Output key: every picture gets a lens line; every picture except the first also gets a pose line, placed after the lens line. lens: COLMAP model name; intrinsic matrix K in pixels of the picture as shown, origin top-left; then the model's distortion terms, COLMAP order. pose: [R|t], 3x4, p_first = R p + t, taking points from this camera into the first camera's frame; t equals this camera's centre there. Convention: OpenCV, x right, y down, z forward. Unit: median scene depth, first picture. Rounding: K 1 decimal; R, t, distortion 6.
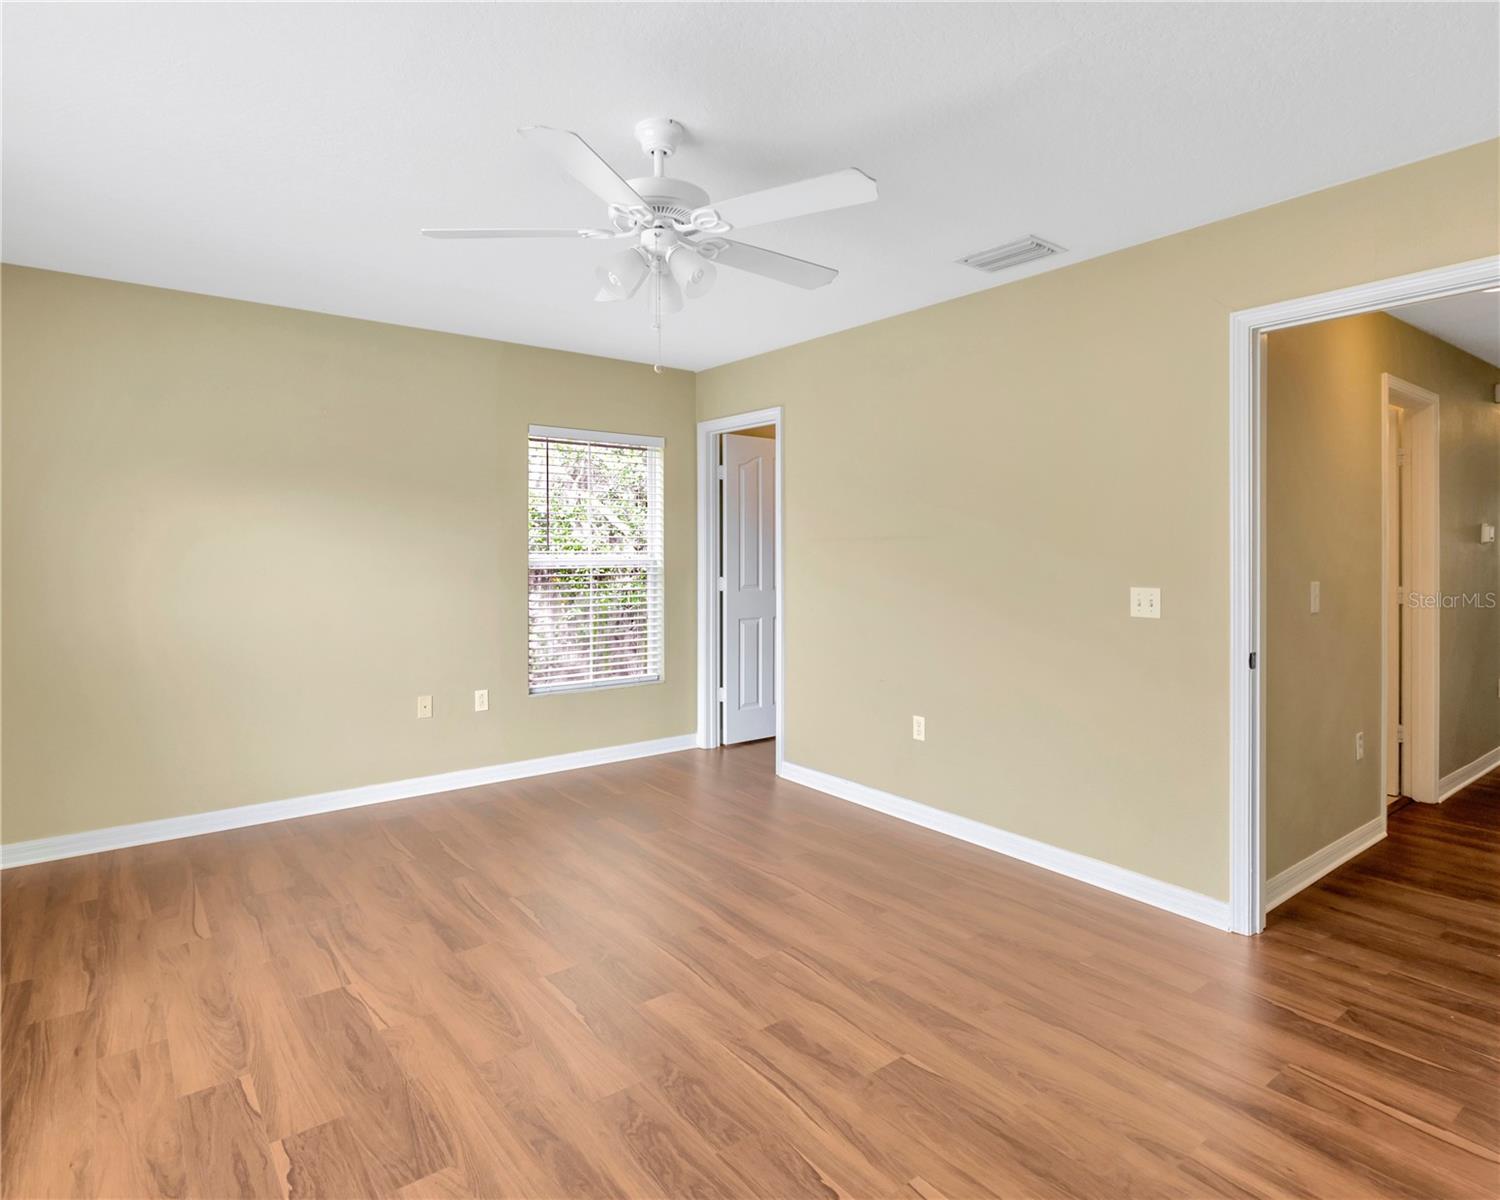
lens RADIAL K [[833.8, 0, 738.7], [0, 833.8, 566.9], [0, 0, 1]] dist [0.007154, 0.000674]
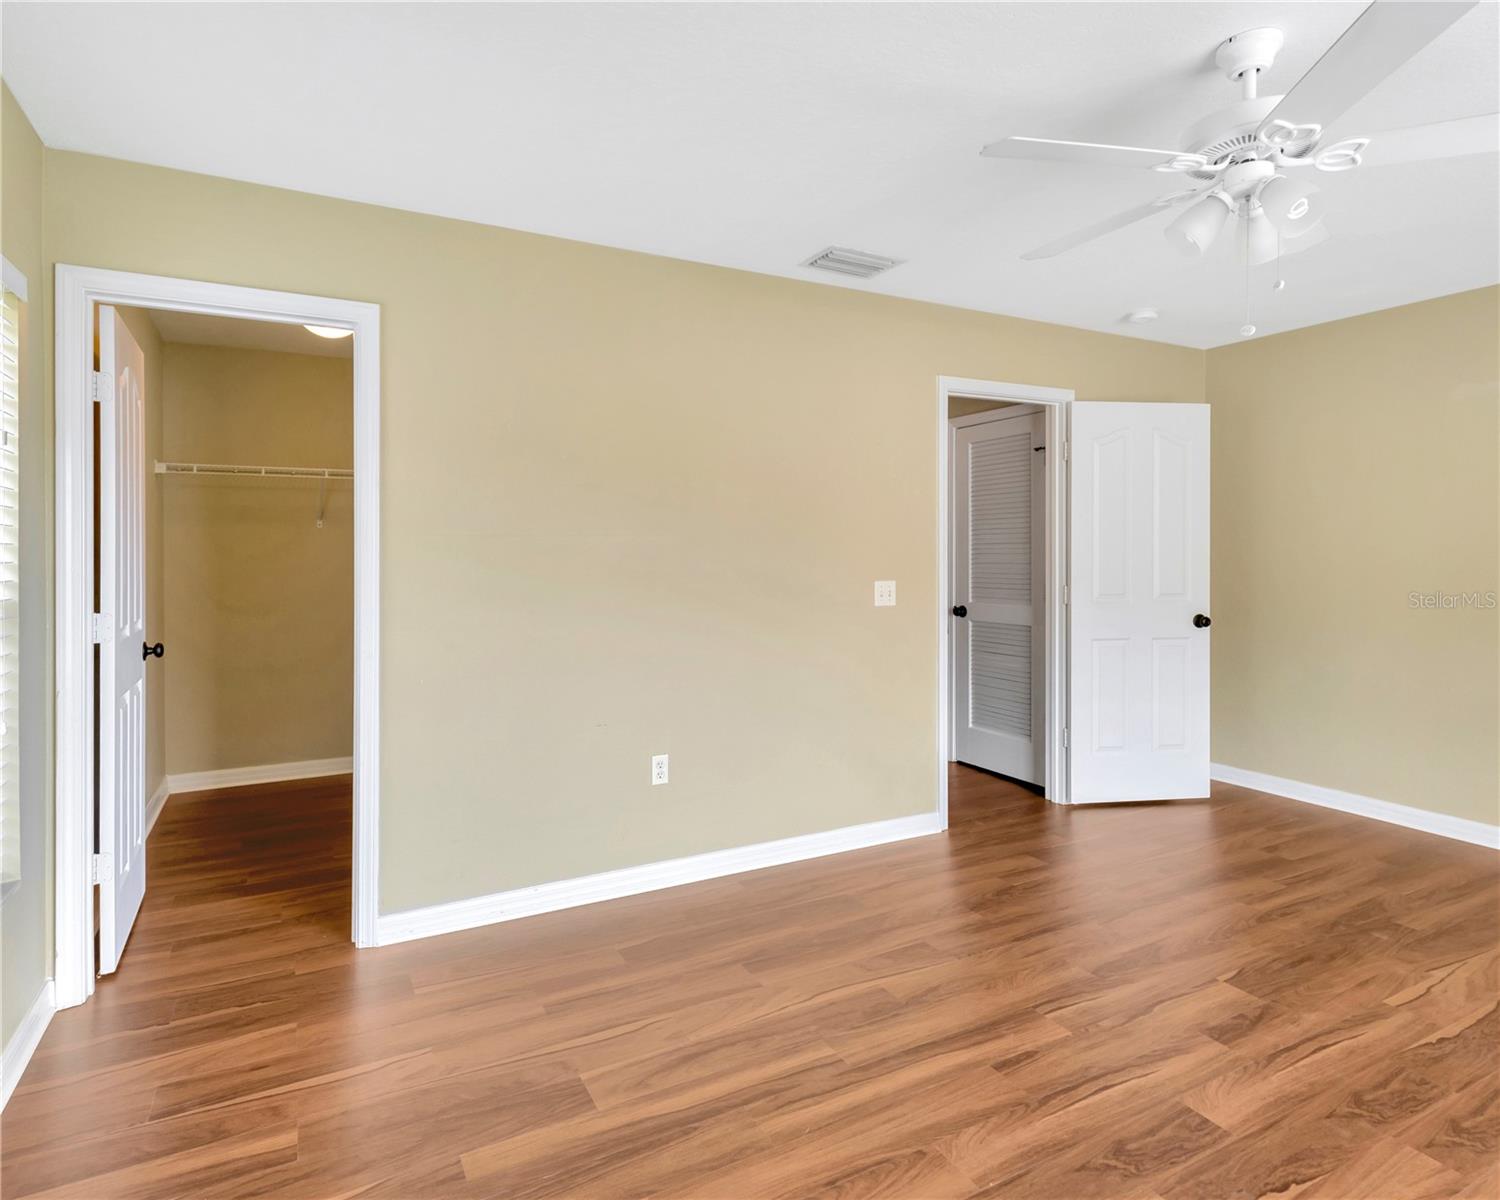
lens RADIAL K [[839.9, 0, 747.4], [0, 839.9, 550.5], [0, 0, 1]] dist [0.004889, 0.000903]
pose [[0.163656, -0.005499, 0.986502, -0.865588], [0.023447, 0.999724, 0.001683, -0.030172], [-0.986239, 0.022855, 0.163740, 1.162991]]
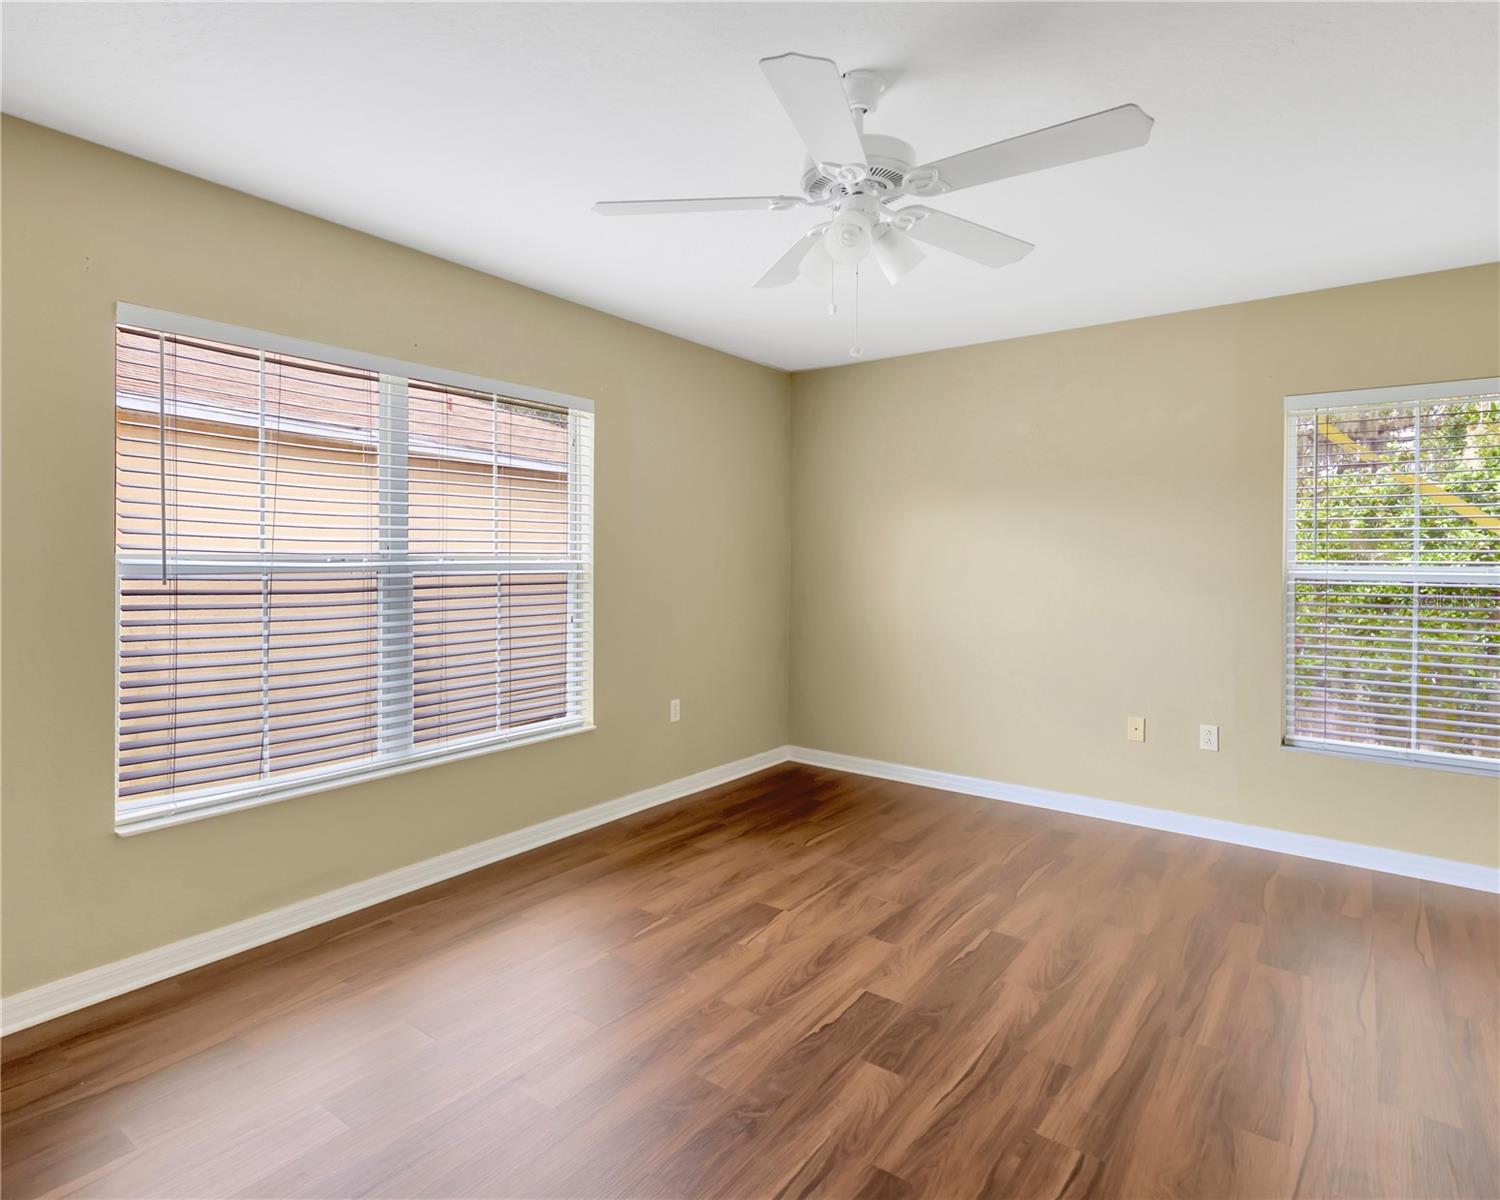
lens RADIAL K [[839.9, 0, 747.4], [0, 839.9, 550.5], [0, 0, 1]] dist [0.004889, 0.000903]
pose [[0.283227, -0.001114, -0.959052, 0.624107], [-0.034549, 0.999338, -0.011364, -0.000023], [0.958430, 0.036353, 0.283001, 0.546167]]
